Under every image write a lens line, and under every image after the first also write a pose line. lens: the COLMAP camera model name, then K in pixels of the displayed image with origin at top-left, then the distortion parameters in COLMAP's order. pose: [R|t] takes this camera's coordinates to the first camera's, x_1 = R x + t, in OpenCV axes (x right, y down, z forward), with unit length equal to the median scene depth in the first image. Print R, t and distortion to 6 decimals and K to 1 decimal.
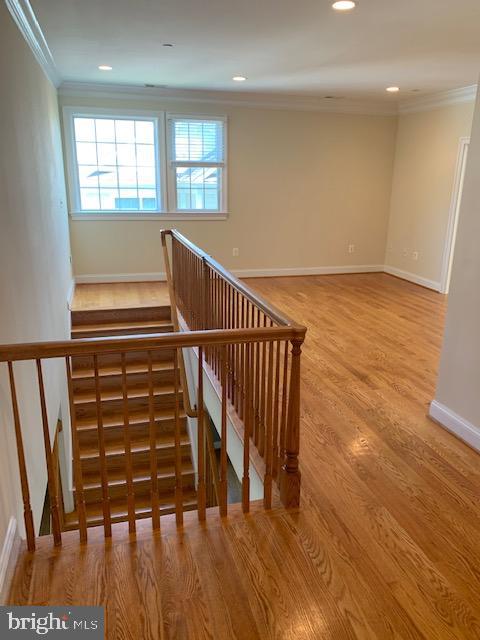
lens RADIAL K [[486.6, 0, 239.4], [0, 486.6, 318.3], [0, 0, 1]] dist [0.026390, -0.041299]
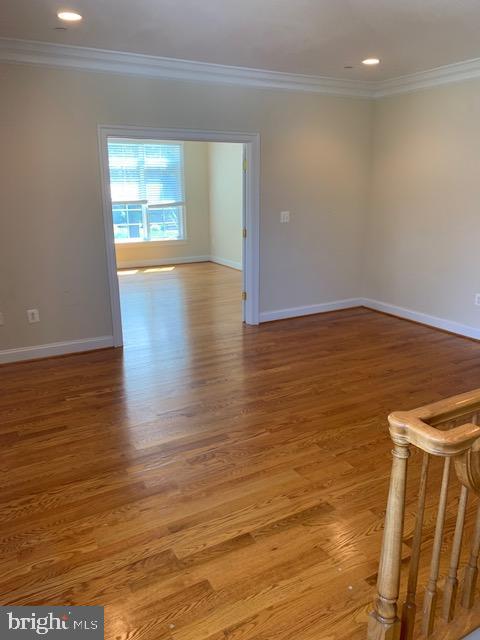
lens RADIAL K [[486.6, 0, 236.2], [0, 486.6, 319.8], [0, 0, 1]] dist [0.026390, -0.041299]
pose [[-0.242728, -0.282026, 0.928194, -0.407427], [0.267537, 0.900242, 0.343495, -0.418135], [-0.932474, 0.331702, -0.143061, 1.385730]]
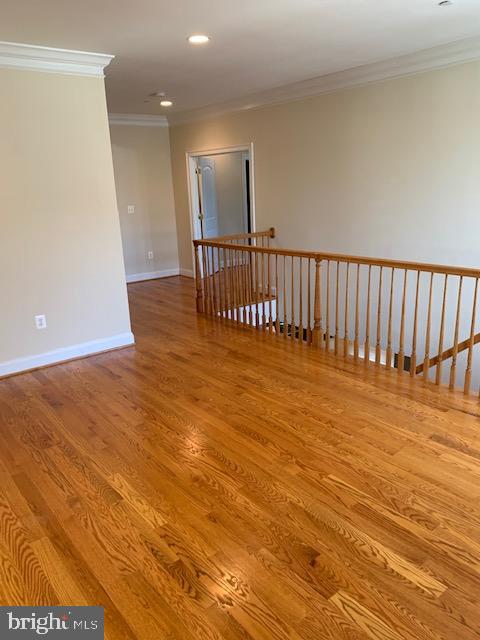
lens RADIAL K [[486.6, 0, 235.5], [0, 486.6, 324.4], [0, 0, 1]] dist [0.026390, -0.041299]
pose [[-0.922405, 0.122321, -0.366341, 0.460491], [-0.087751, 0.857343, 0.507211, -0.464352], [0.376123, 0.500001, -0.780084, 1.616763]]
